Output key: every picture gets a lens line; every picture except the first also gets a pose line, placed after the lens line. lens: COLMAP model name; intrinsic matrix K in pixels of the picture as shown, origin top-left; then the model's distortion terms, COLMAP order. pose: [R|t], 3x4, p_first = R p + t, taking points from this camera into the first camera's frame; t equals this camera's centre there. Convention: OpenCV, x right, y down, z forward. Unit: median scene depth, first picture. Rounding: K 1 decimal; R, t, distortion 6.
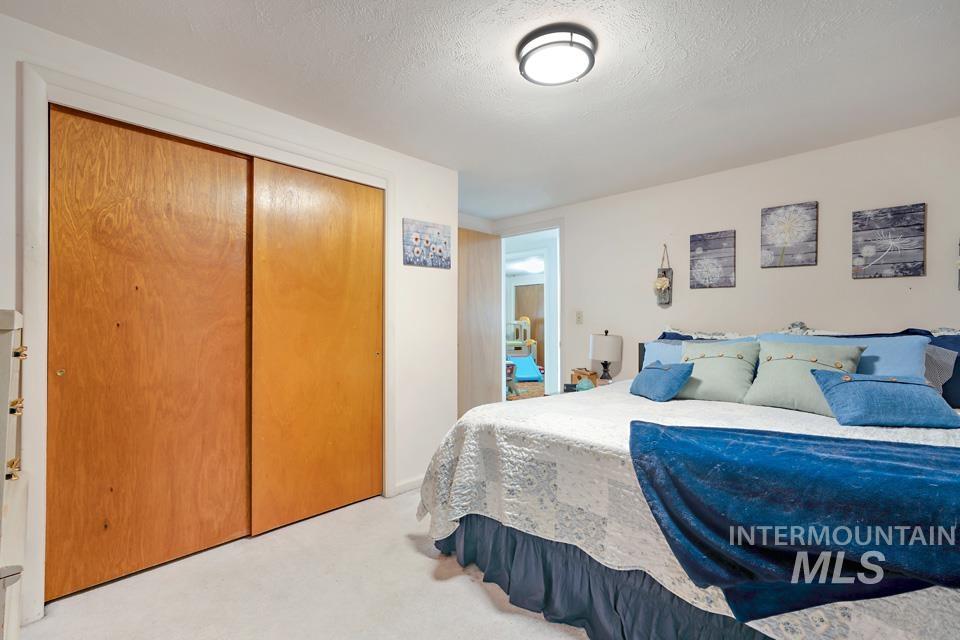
lens RADIAL K [[441.6, 0, 481.6], [0, 441.6, 323.3], [0, 0, 1]] dist [-0.022898, 0.019849]
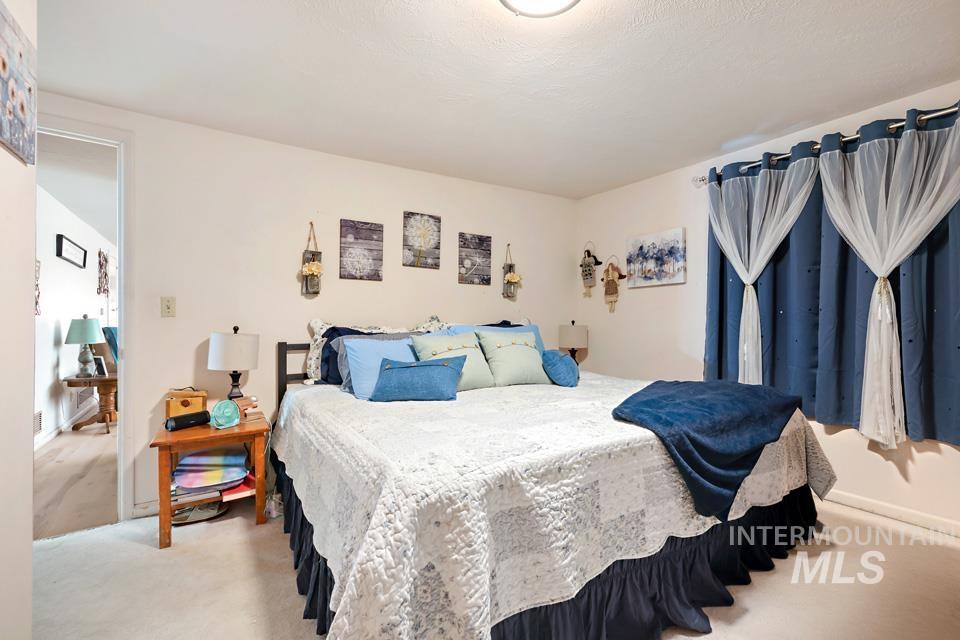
lens RADIAL K [[441.6, 0, 481.6], [0, 441.6, 323.3], [0, 0, 1]] dist [-0.022898, 0.019849]
pose [[0.222828, -0.008330, 0.974822, -0.415621], [0.001856, 0.999965, 0.008121, 0.008570], [-0.974856, 0.000000, 0.222835, 0.621339]]
